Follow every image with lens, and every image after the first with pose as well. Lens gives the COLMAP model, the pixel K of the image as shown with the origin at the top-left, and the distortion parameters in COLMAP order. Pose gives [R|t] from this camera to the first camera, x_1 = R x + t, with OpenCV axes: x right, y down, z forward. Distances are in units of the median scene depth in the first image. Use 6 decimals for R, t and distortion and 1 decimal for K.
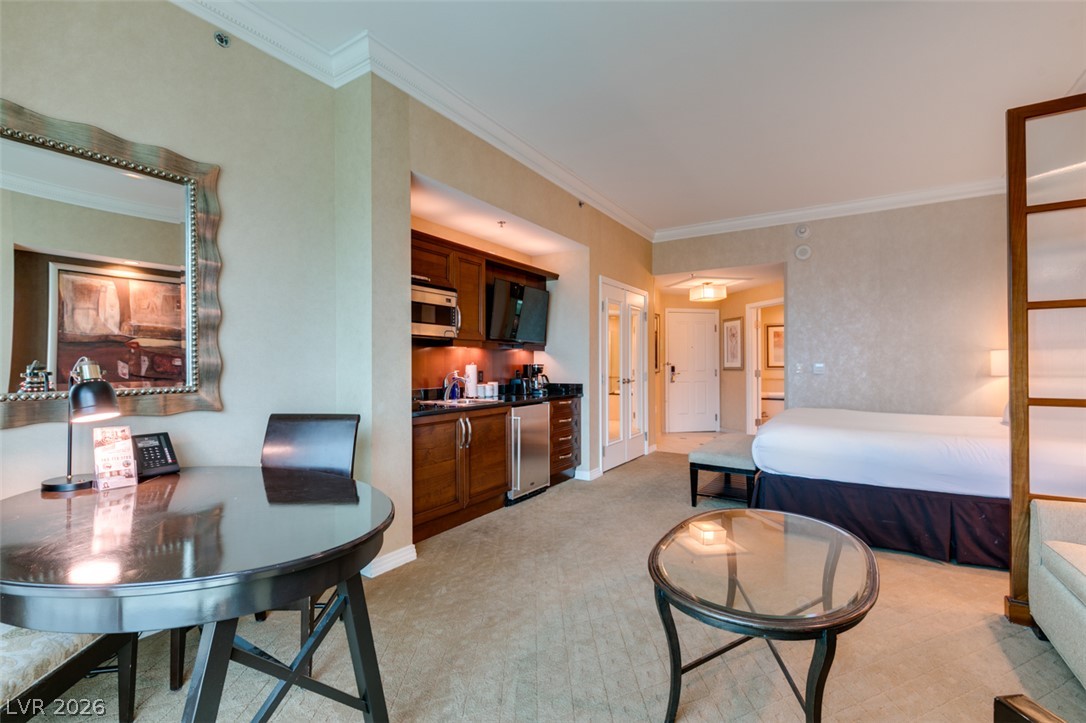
lens RADIAL K [[482.2, 0, 540.4], [0, 482.2, 363.0], [0, 0, 1]] dist [0.001878, -0.000563]
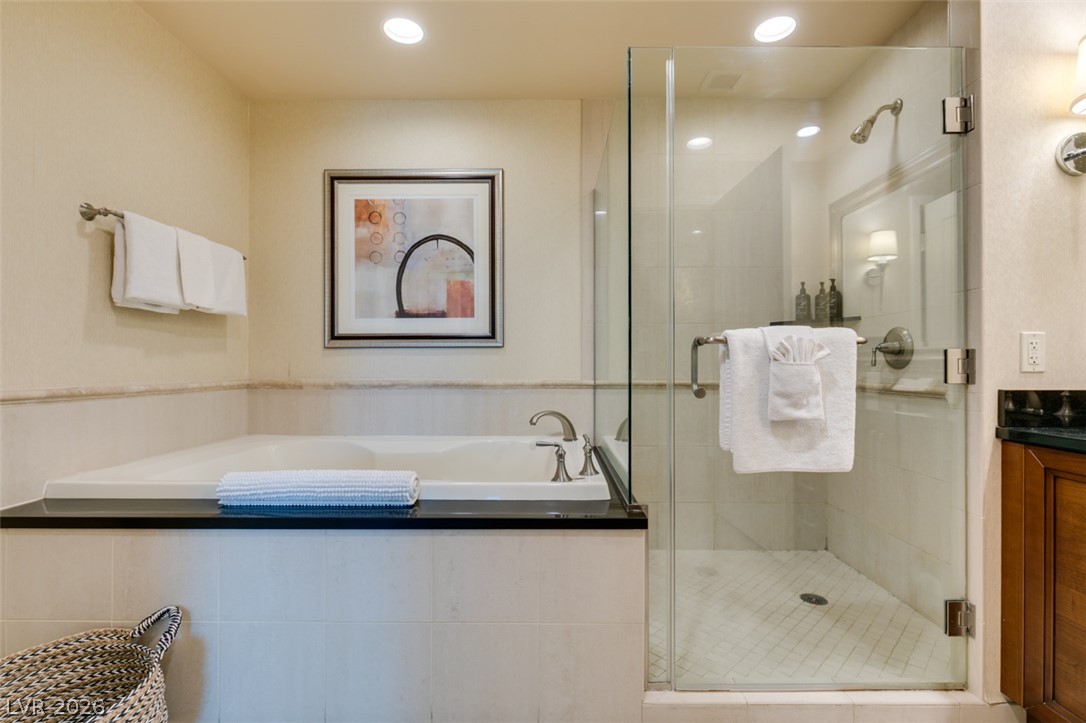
lens RADIAL K [[498.5, 0, 543.0], [0, 498.5, 361.5], [0, 0, 1]] dist [-0.000057, -0.000398]
pose [[0.843732, 0.000683, 0.536764, 1.041656], [-0.001898, 0.999997, 0.001711, 0.050588], [-0.536761, -0.002463, 0.843731, 1.761746]]
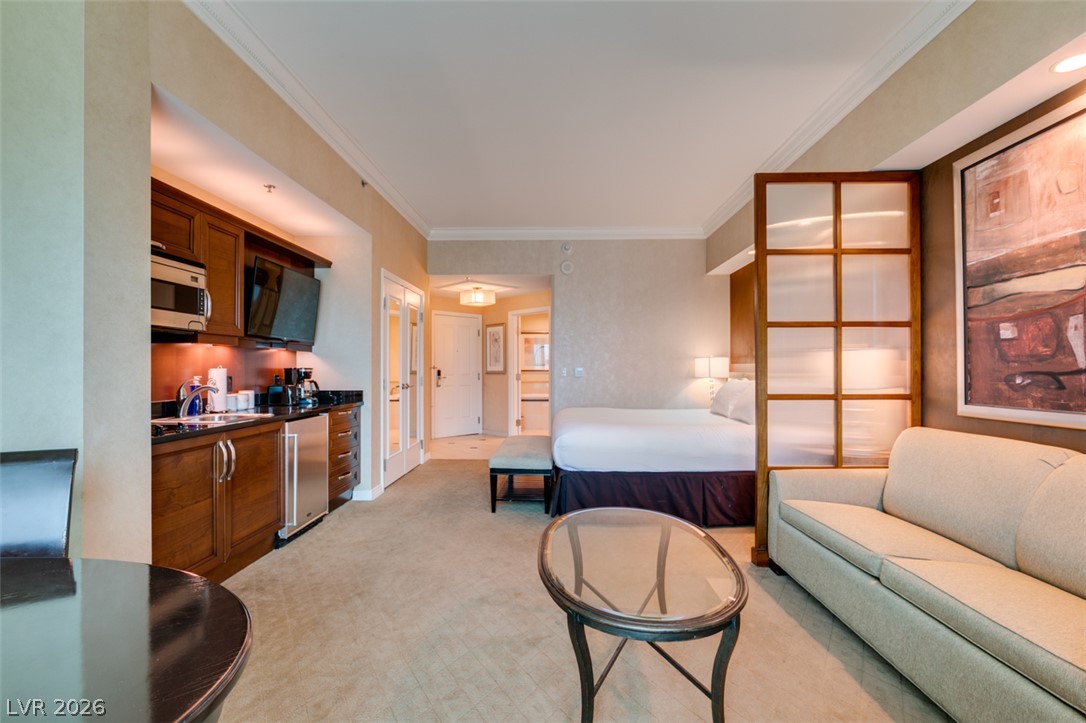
lens RADIAL K [[487.9, 0, 544.1], [0, 487.9, 366.2], [0, 0, 1]] dist [0.000226, -0.000380]
pose [[0.855486, 0.003836, 0.517812, -0.111719], [-0.003198, 0.999993, -0.002124, 0.000465], [-0.517816, 0.000161, 0.855492, 0.094901]]
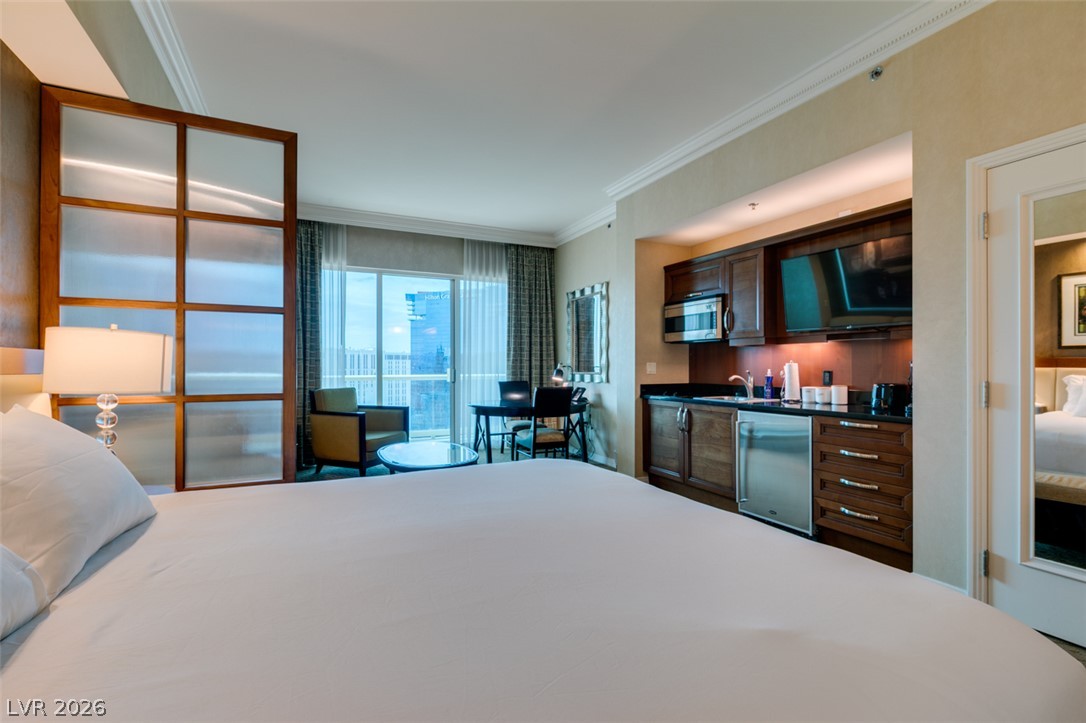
lens RADIAL K [[487.9, 0, 544.1], [0, 487.9, 366.2], [0, 0, 1]] dist [0.000226, -0.000380]
pose [[-0.517195, 0.001202, -0.855867, 0.925381], [0.004552, 0.999989, -0.001347, 0.009440], [0.855855, -0.004592, -0.517195, 1.167916]]
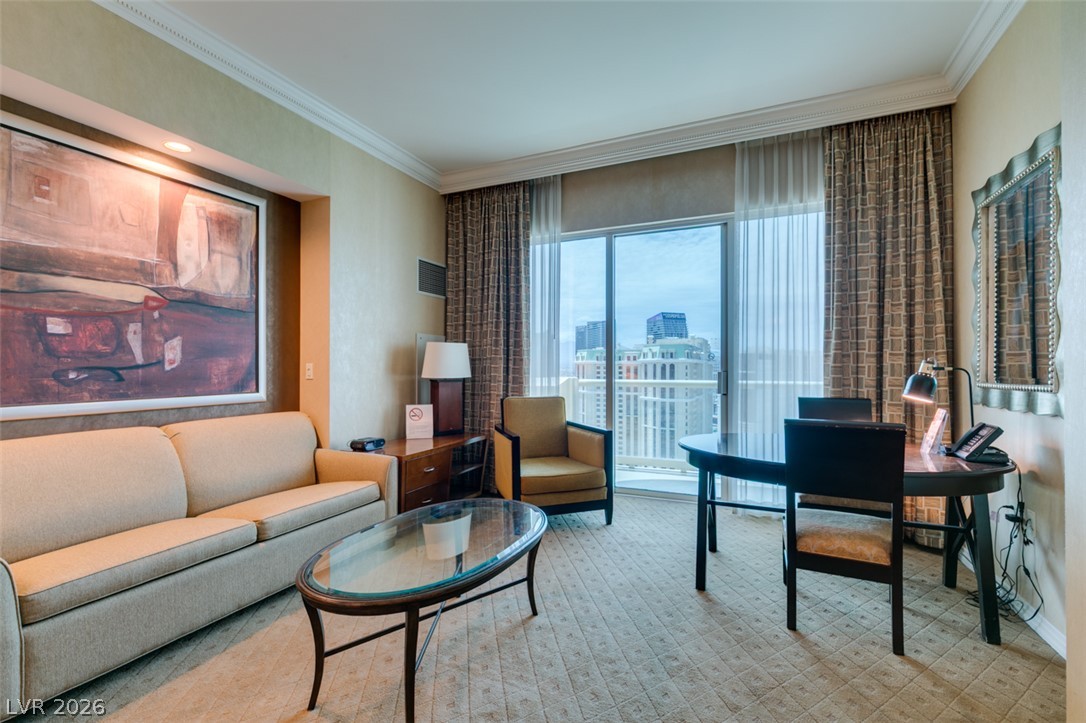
lens RADIAL K [[487.9, 0, 544.1], [0, 487.9, 366.2], [0, 0, 1]] dist [0.000226, -0.000380]
pose [[-0.987650, 0.001188, -0.156673, 0.183894], [0.002375, 0.999970, -0.007390, 0.008676], [0.156659, -0.007671, -0.987623, 0.967297]]
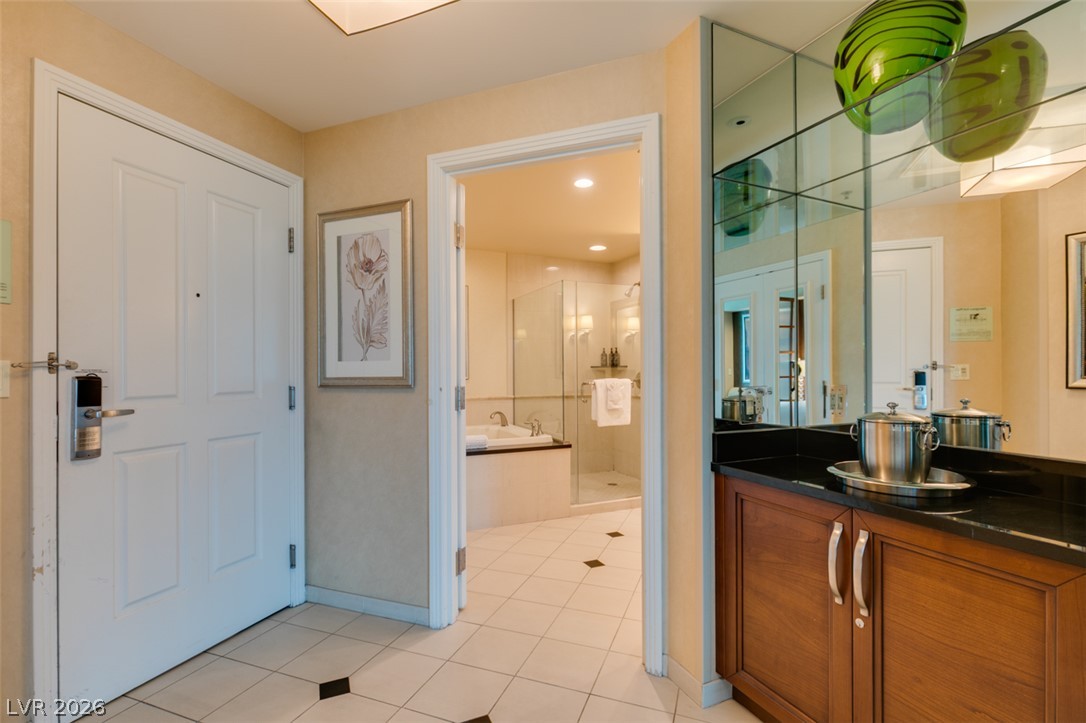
lens RADIAL K [[487.9, 0, 544.1], [0, 487.9, 366.2], [0, 0, 1]] dist [0.000226, -0.000380]
pose [[0.541666, 0.004125, 0.840584, 0.431740], [-0.001318, 0.999991, -0.004058, 0.005752], [-0.840593, 0.001091, 0.541666, 1.526203]]
